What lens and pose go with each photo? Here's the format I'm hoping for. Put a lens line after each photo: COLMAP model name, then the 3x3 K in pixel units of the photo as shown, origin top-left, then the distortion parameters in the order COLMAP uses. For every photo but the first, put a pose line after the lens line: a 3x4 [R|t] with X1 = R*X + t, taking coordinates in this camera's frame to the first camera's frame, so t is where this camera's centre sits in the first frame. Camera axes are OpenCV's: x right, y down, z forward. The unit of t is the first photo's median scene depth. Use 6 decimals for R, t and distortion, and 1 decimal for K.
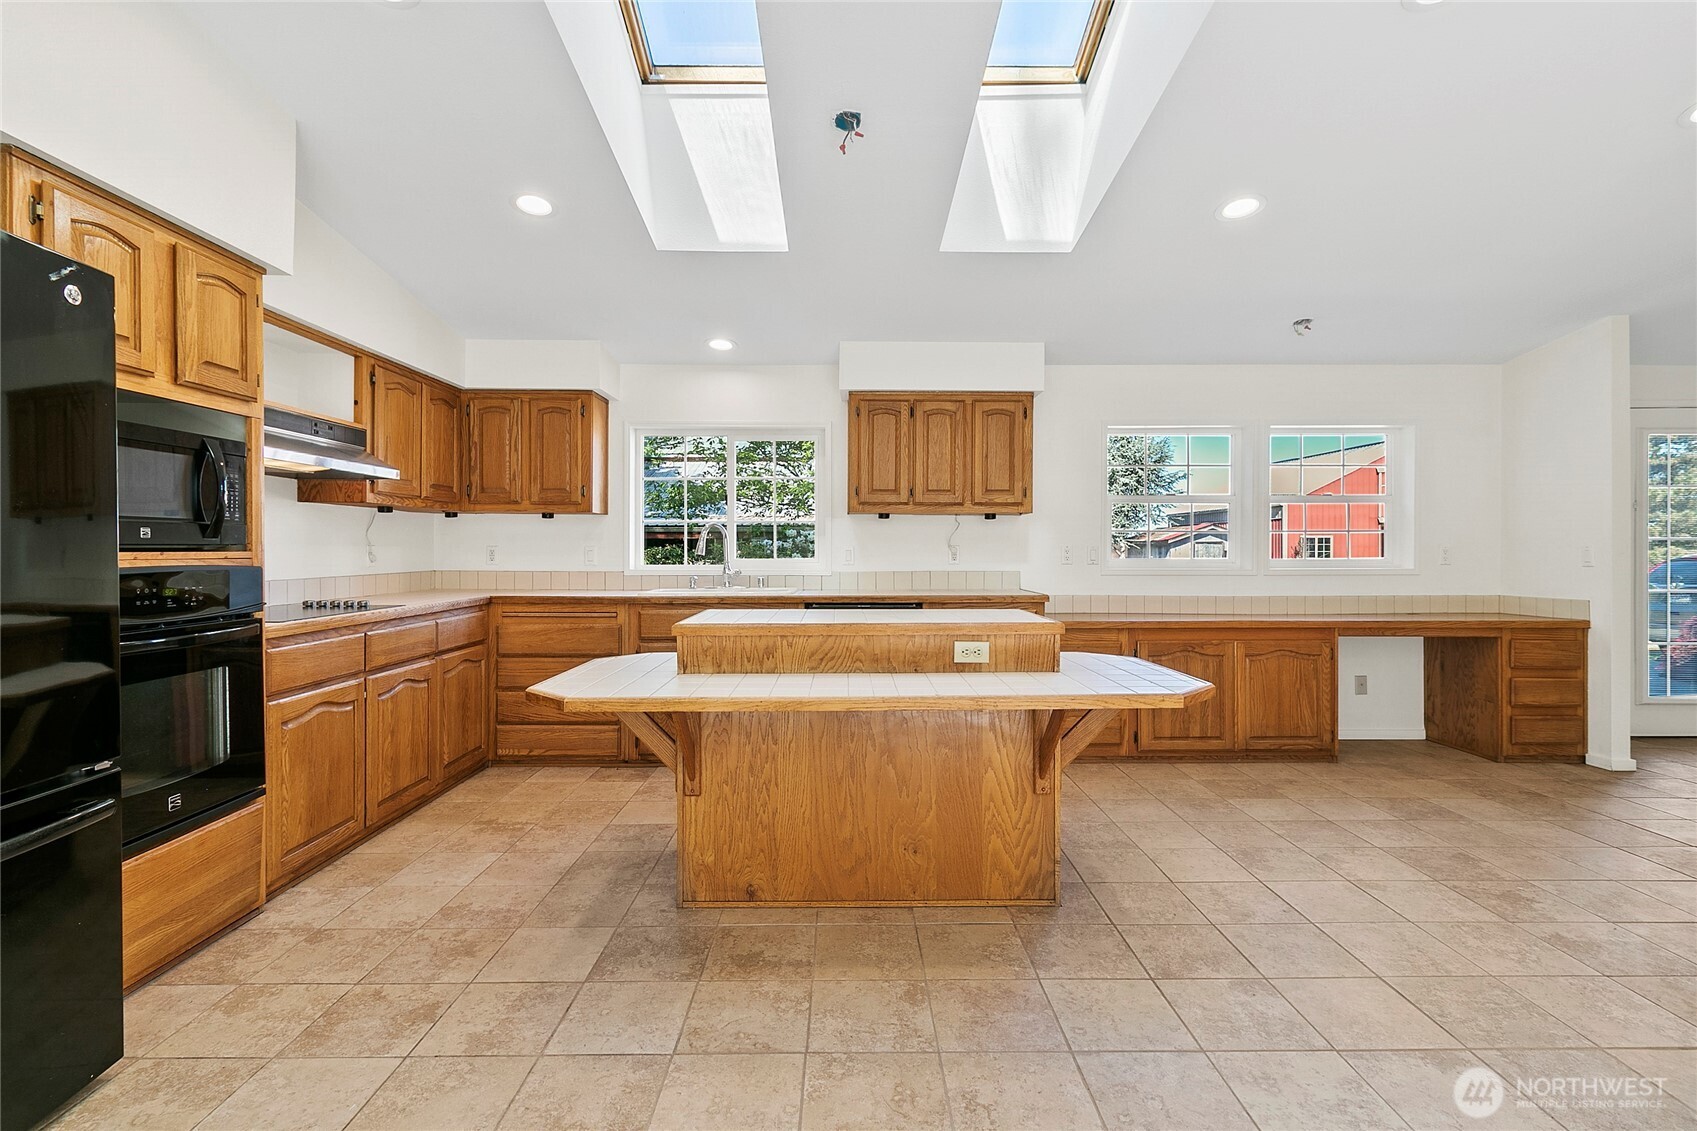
lens RADIAL K [[788.7, 0, 847.9], [0, 788.7, 554.2], [0, 0, 1]] dist [0.004308, -0.001407]
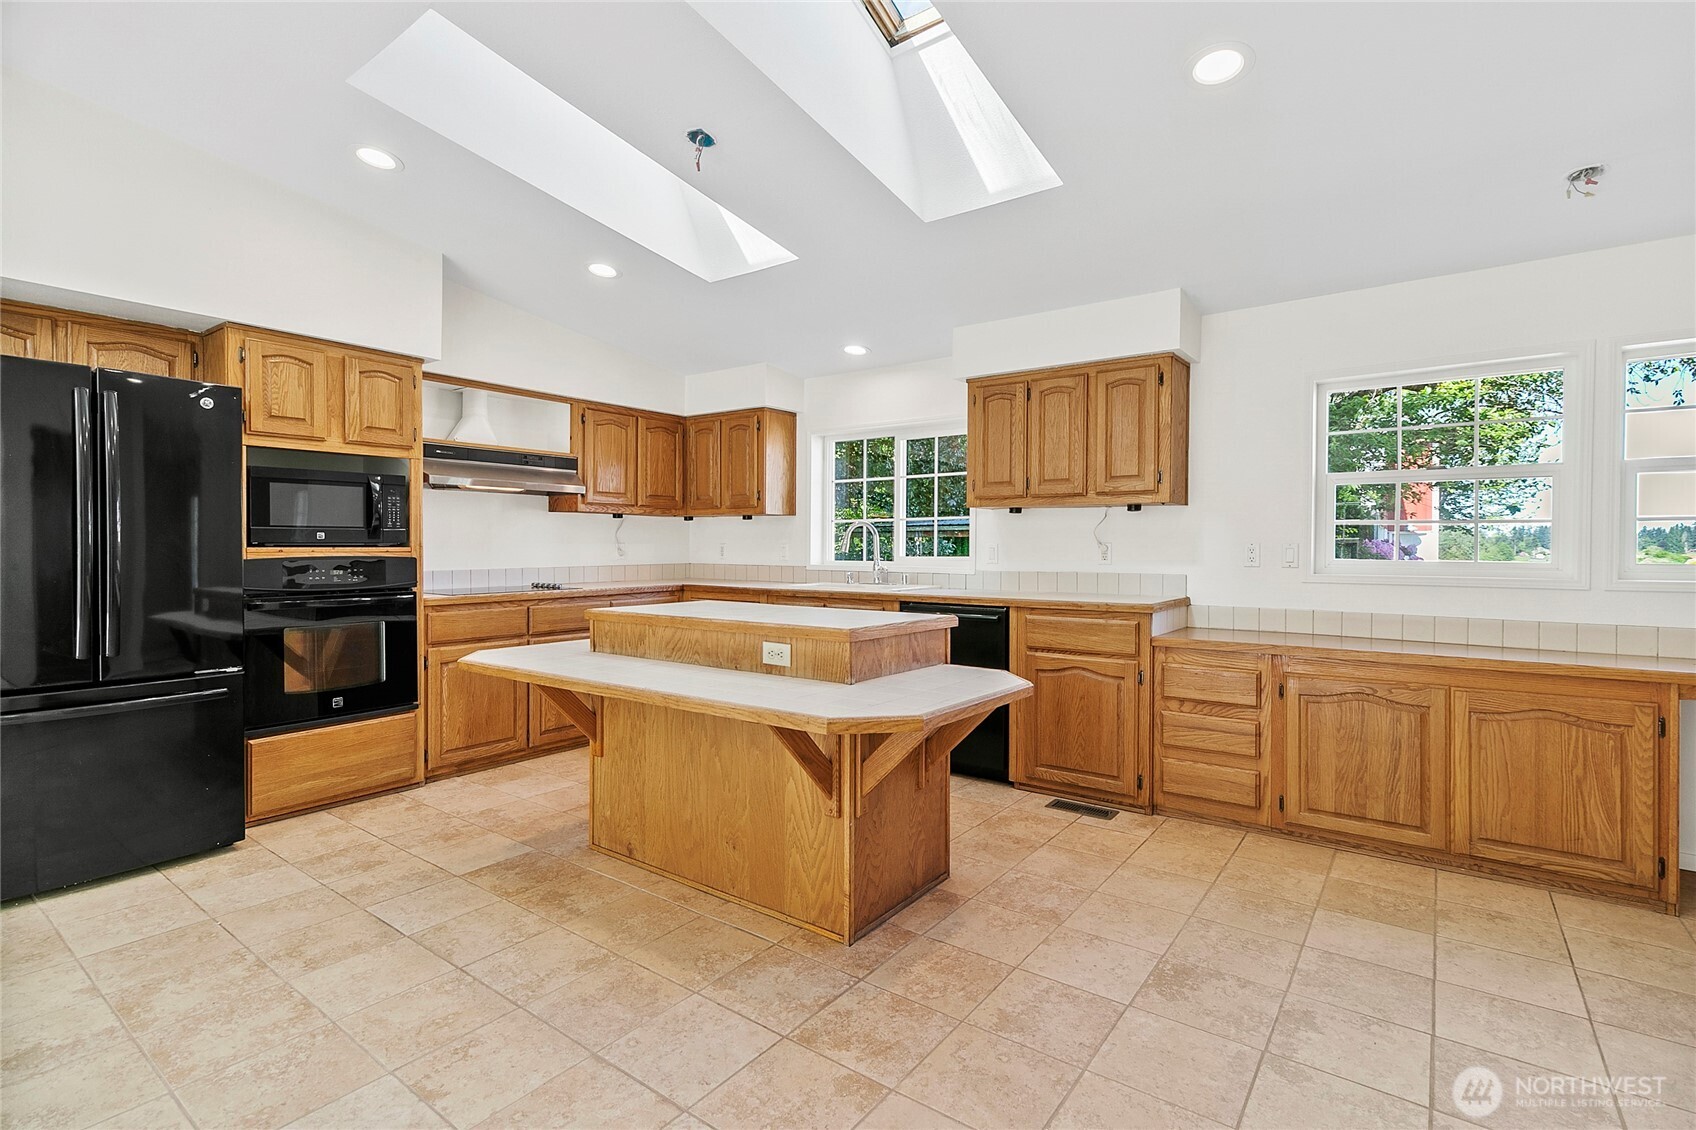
lens RADIAL K [[788.3, 0, 849.5], [0, 788.3, 553.7], [0, 0, 1]] dist [0.004308, -0.001407]
pose [[0.799713, 0.007408, -0.600336, 0.638025], [-0.005520, 0.999972, 0.004986, -0.002677], [0.600357, -0.000673, 0.799732, 0.225829]]
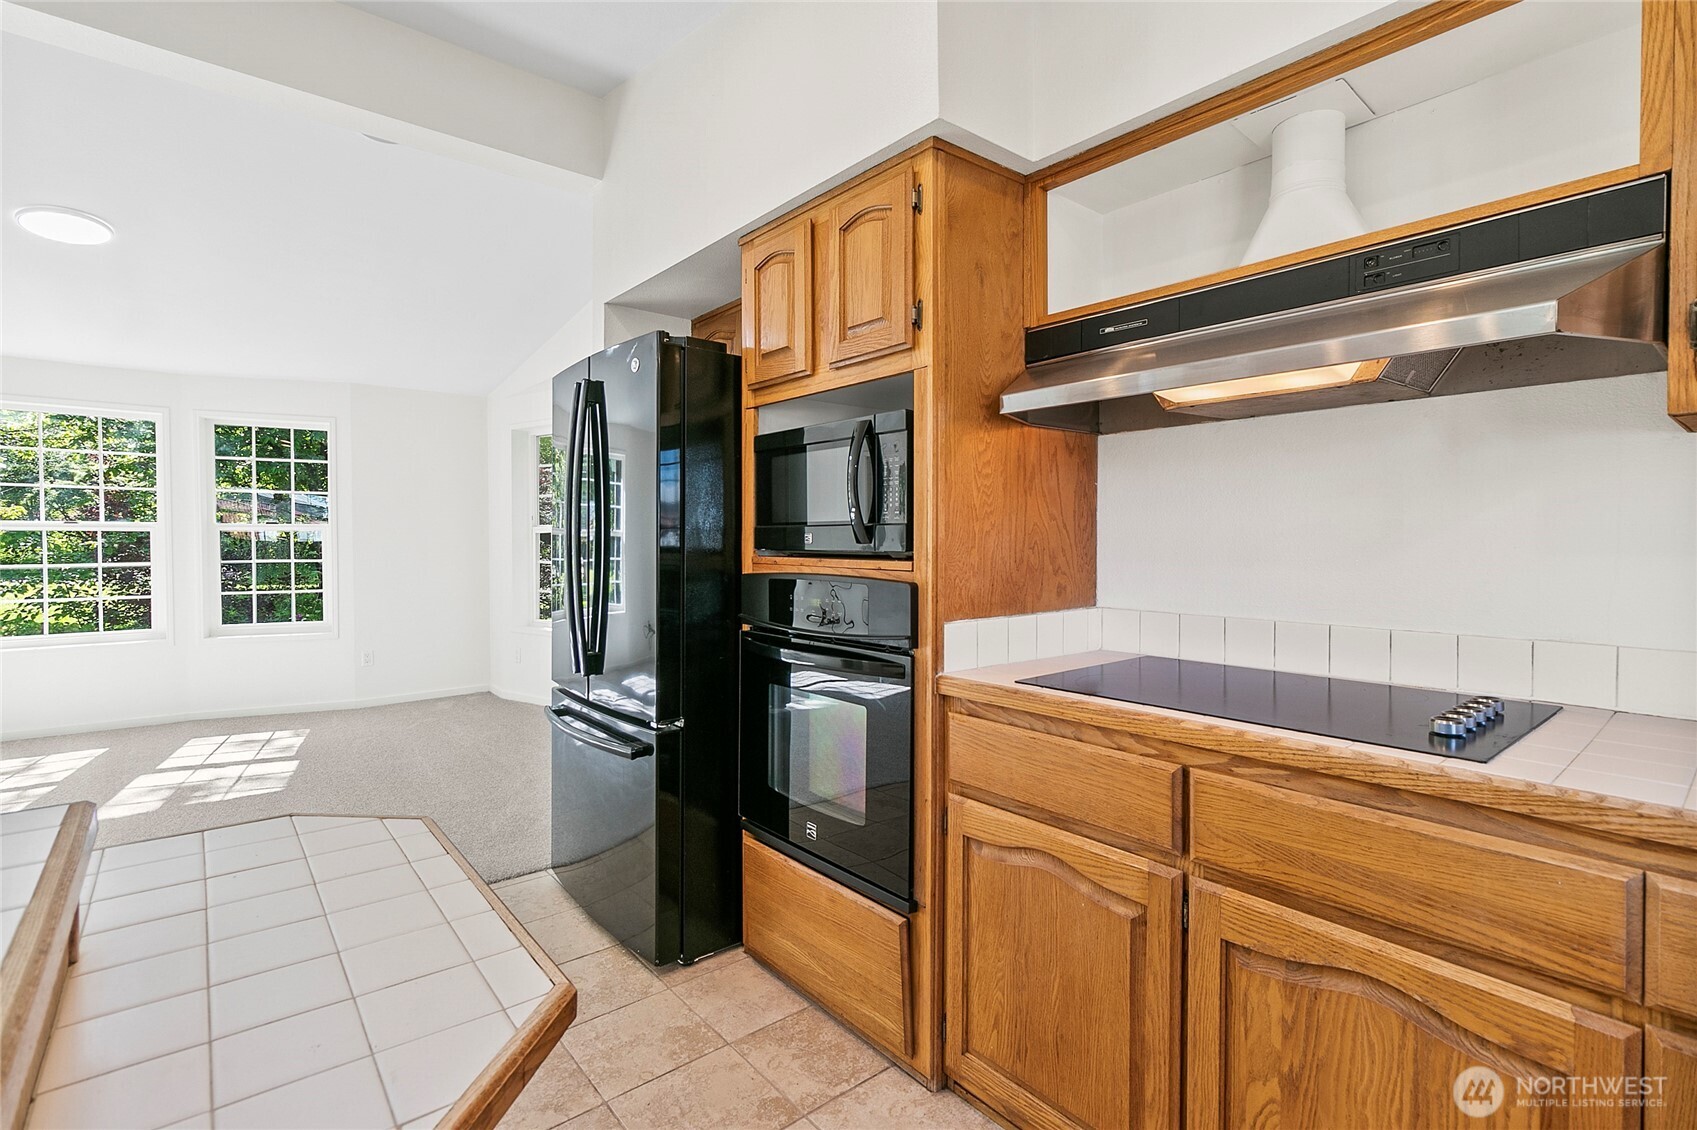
lens RADIAL K [[788.7, 0, 852.3], [0, 788.7, 557.9], [0, 0, 1]] dist [0.004308, -0.001407]
pose [[-0.765891, 0.010832, -0.642879, -0.200810], [-0.008895, 0.999584, 0.027440, -0.020144], [0.642909, 0.026734, -0.765476, 1.155797]]
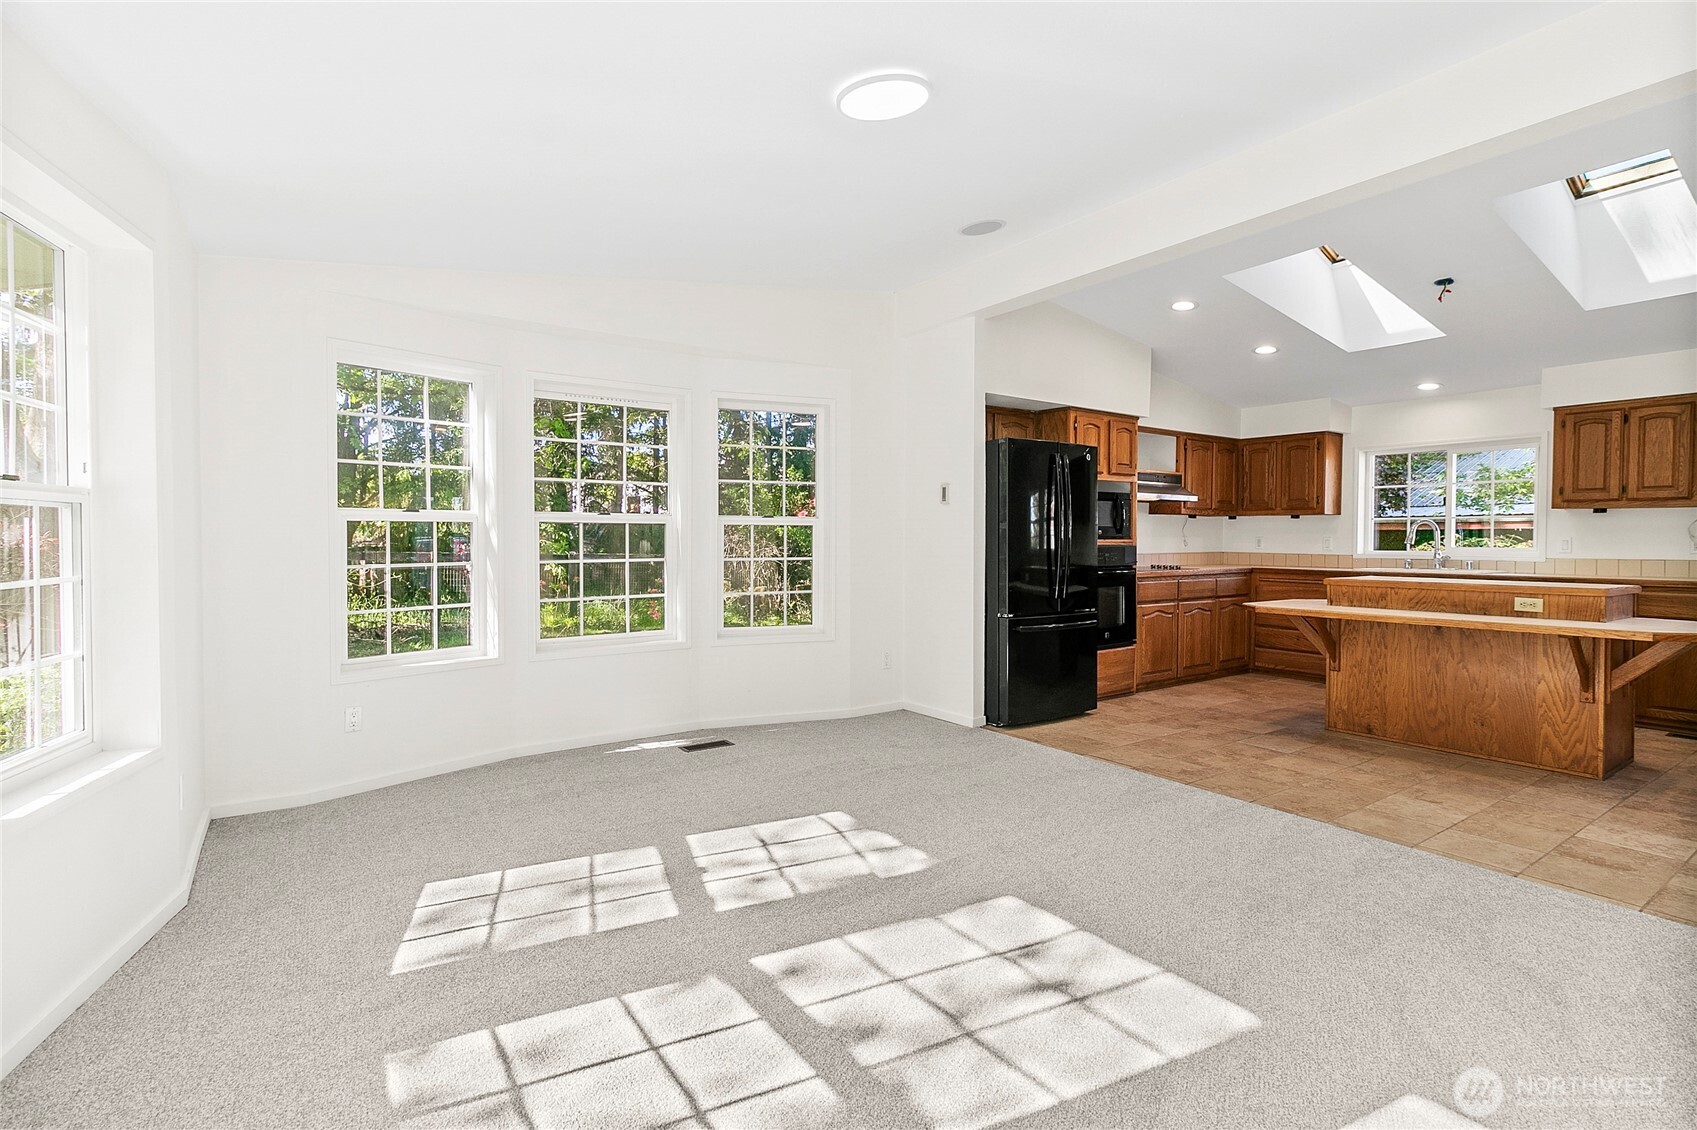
lens RADIAL K [[788.7, 0, 847.1], [0, 788.7, 551.5], [0, 0, 1]] dist [0.004308, -0.001407]
pose [[0.566837, 0.014885, -0.823696, 0.540256], [-0.007320, 0.999888, 0.013032, 0.006355], [0.823798, -0.001357, 0.566882, -0.796806]]
